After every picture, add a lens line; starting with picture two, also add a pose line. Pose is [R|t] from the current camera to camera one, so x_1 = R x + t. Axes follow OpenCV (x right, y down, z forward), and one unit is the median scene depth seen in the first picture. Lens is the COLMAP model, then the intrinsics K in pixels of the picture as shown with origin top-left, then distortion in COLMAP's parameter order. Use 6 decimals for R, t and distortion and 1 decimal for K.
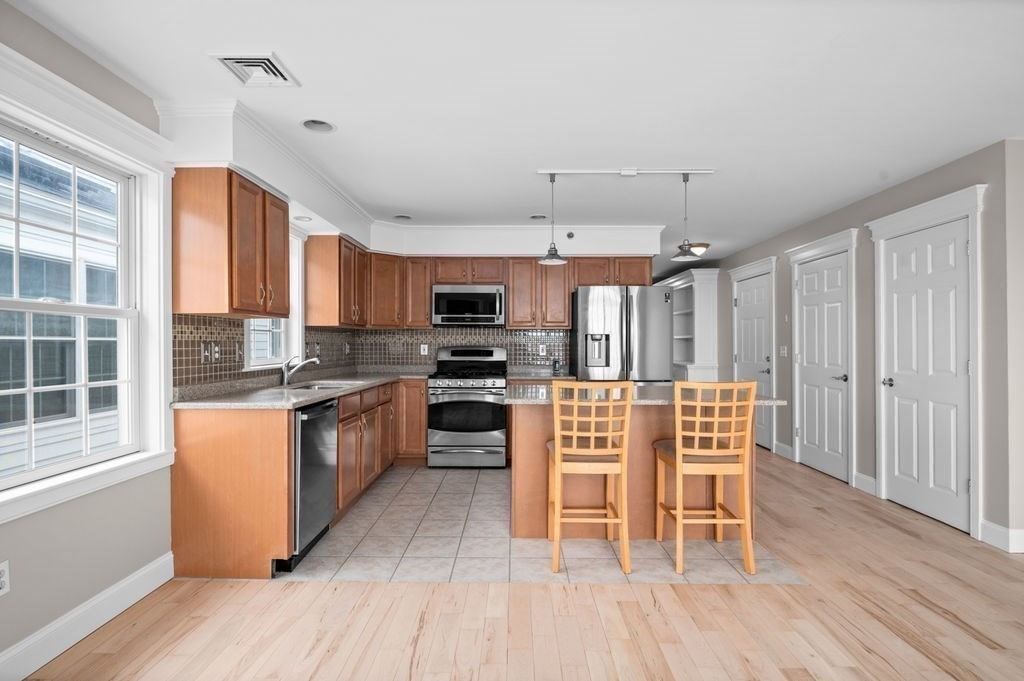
lens RADIAL K [[501.3, 0, 512.0], [0, 501.3, 340.5], [0, 0, 1]] dist [-0.000335, -0.000221]
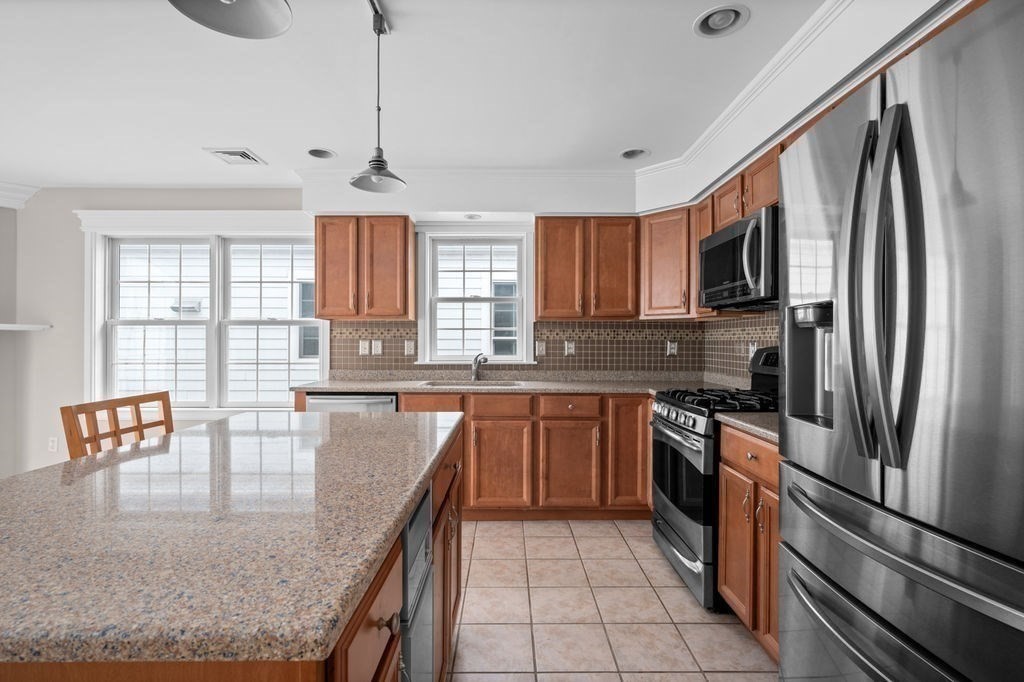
lens RADIAL K [[484.0, 0, 510.7], [0, 484.0, 342.8], [0, 0, 1]] dist [-0.000599, -0.000269]
pose [[0.016625, 0.000724, -0.999862, 0.688218], [0.004295, 0.999990, 0.000795, 0.011793], [0.999853, -0.004308, 0.016621, 1.317793]]
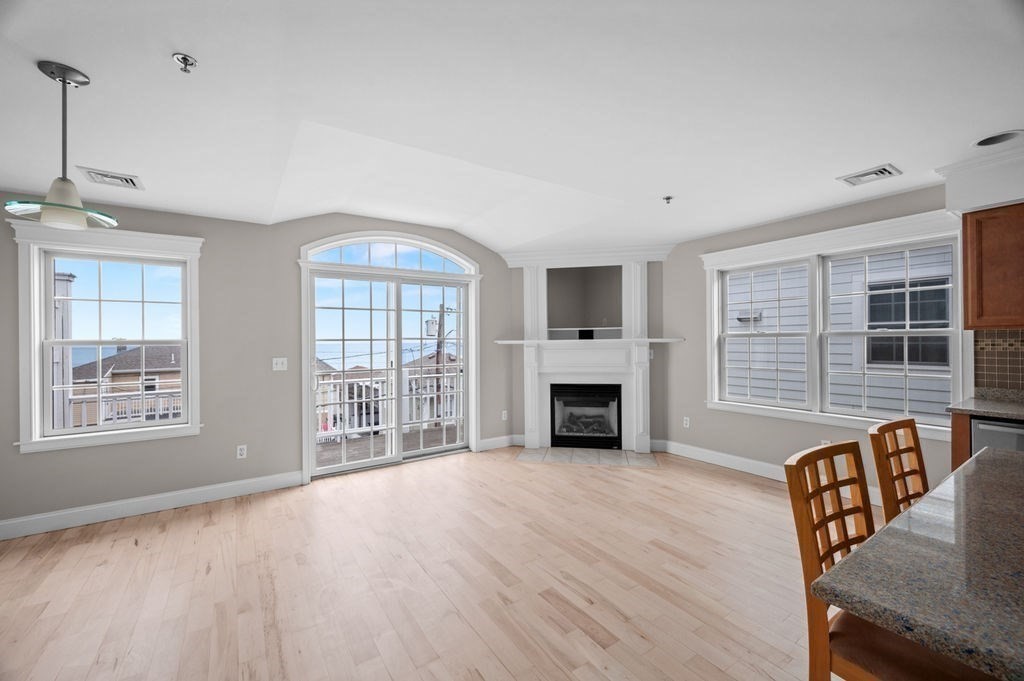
lens RADIAL K [[413.2, 0, 512.0], [0, 413.2, 340.5], [0, 0, 1]] dist [0.001289, 0.000045]
pose [[-0.824347, 0.010732, -0.565983, 0.808452], [0.014911, 0.999885, -0.002759, -0.037116], [0.565888, -0.010714, -0.824412, 1.045909]]
